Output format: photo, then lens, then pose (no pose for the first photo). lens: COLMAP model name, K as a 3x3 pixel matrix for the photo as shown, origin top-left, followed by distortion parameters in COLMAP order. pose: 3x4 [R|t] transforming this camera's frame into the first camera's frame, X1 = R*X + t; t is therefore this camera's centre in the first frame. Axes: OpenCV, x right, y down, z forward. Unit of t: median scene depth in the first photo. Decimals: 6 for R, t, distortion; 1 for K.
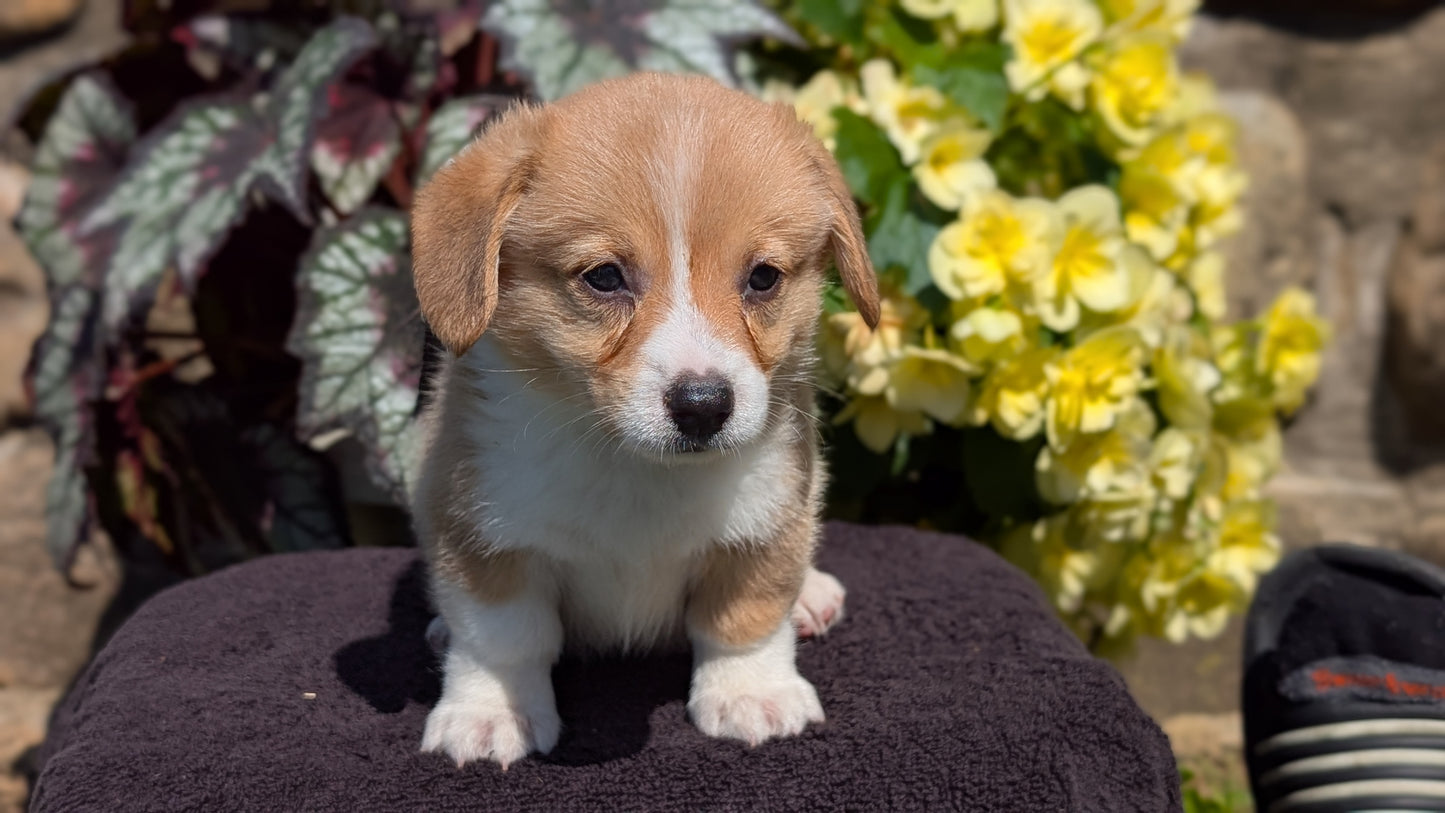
lens RADIAL K [[2200.2, 0, 740.3], [0, 2200.2, 445.4], [0, 0, 1]] dist [-0.028919, 0.000000]
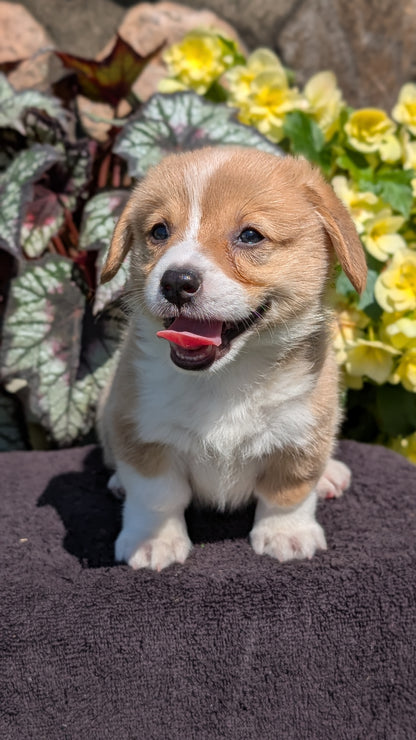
lens RADIAL K [[1126.8, 0, 229.0], [0, 1126.8, 376.0], [0, 0, 1]] dist [-0.028919, 0.000000]
pose [[0.998225, 0.013166, 0.058082, -0.082082], [-0.012528, 0.999857, -0.011341, -0.003794], [-0.058223, 0.010593, 0.998247, 0.111431]]
